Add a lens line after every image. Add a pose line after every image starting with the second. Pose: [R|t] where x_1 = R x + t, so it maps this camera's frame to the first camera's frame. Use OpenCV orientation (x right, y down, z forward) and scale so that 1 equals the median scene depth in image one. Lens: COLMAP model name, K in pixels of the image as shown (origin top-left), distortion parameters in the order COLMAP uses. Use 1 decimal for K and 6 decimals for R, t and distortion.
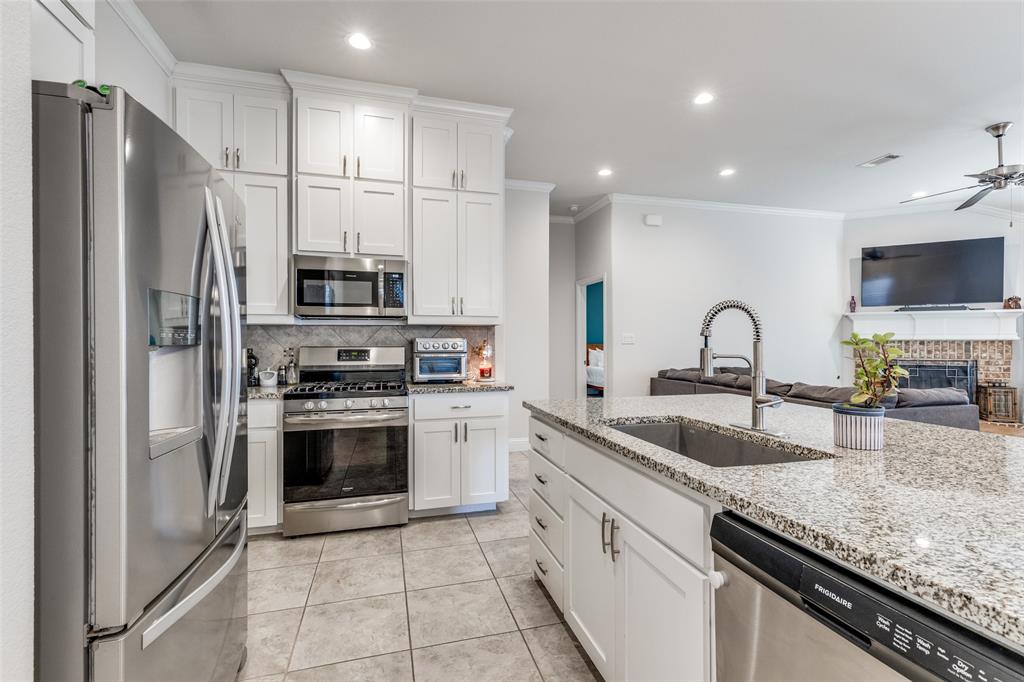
lens RADIAL K [[464.7, 0, 516.1], [0, 464.7, 342.6], [0, 0, 1]] dist [0.005126, 0.000267]
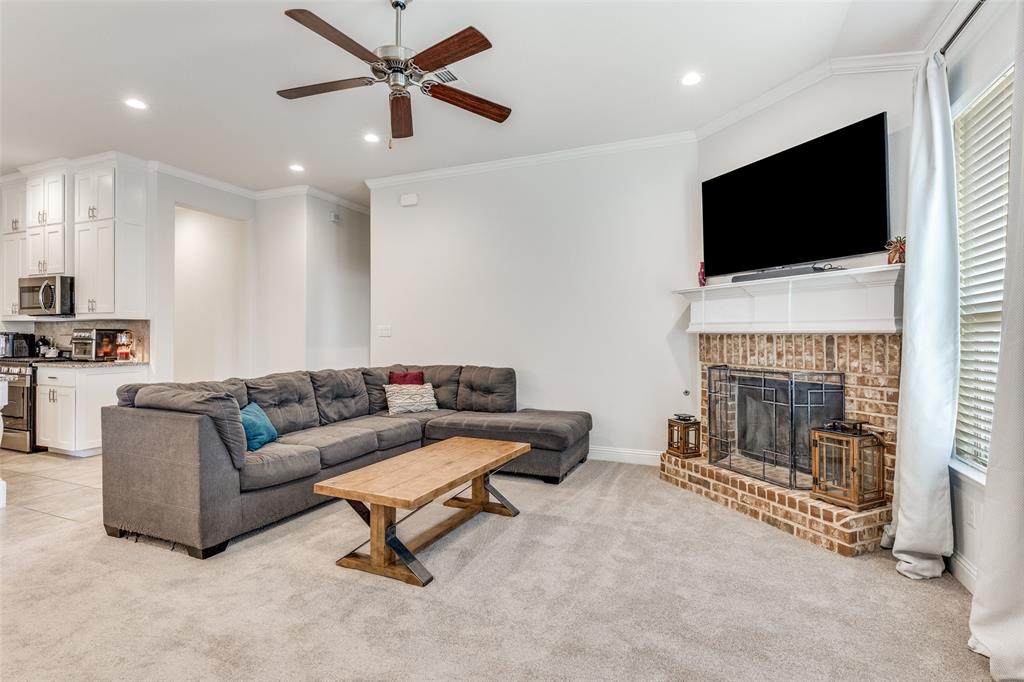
lens RADIAL K [[487.8, 0, 516.8], [0, 487.8, 336.0], [0, 0, 1]] dist [0.000856, 0.001060]
pose [[0.785586, 0.005707, -0.618727, 1.051052], [-0.009485, 0.999951, -0.002820, 0.002277], [0.618680, 0.008084, 0.785601, 0.388399]]
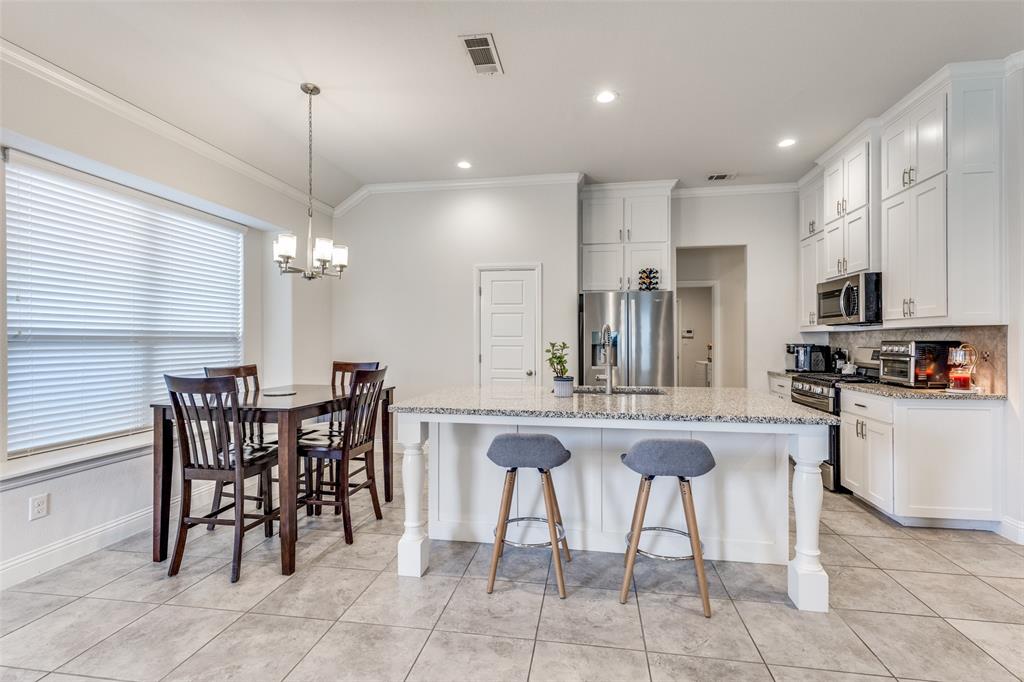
lens RADIAL K [[464.7, 0, 520.9], [0, 464.7, 339.4], [0, 0, 1]] dist [0.005126, 0.000267]
pose [[-0.413369, 0.000827, -0.910563, 0.656033], [-0.002710, 0.999994, 0.002139, -0.007540], [0.910560, 0.003352, -0.413364, 0.401444]]
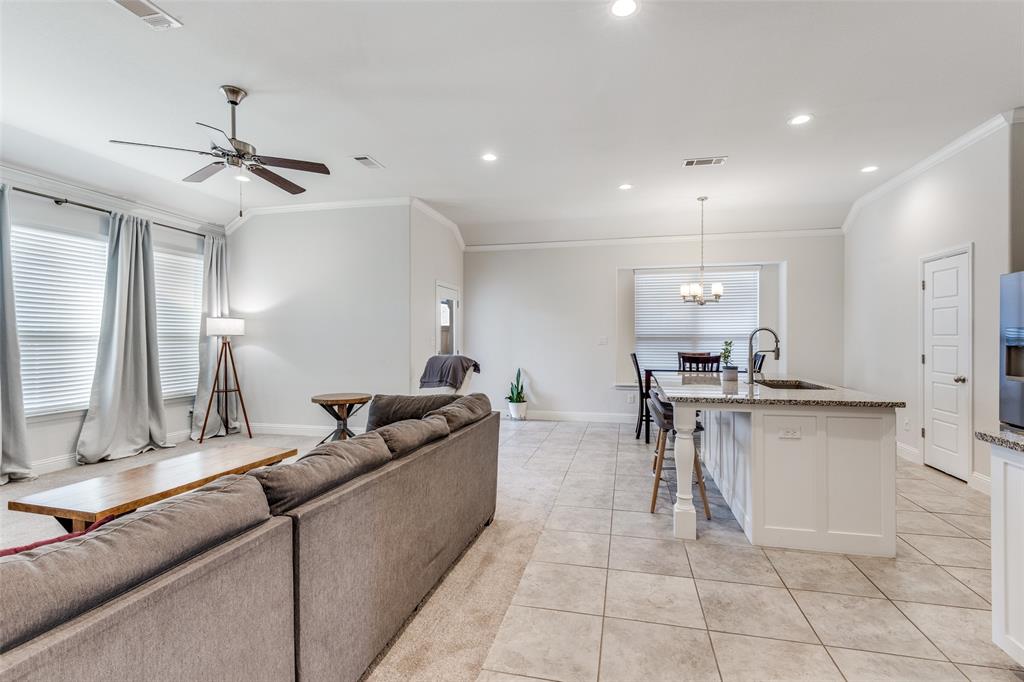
lens RADIAL K [[464.7, 0, 516.0], [0, 464.7, 338.8], [0, 0, 1]] dist [0.005126, 0.000267]
pose [[-0.872403, 0.003300, 0.488777, 0.113623], [0.006818, 0.999962, 0.005418, -0.013406], [-0.488741, 0.008059, -0.872392, 1.008244]]
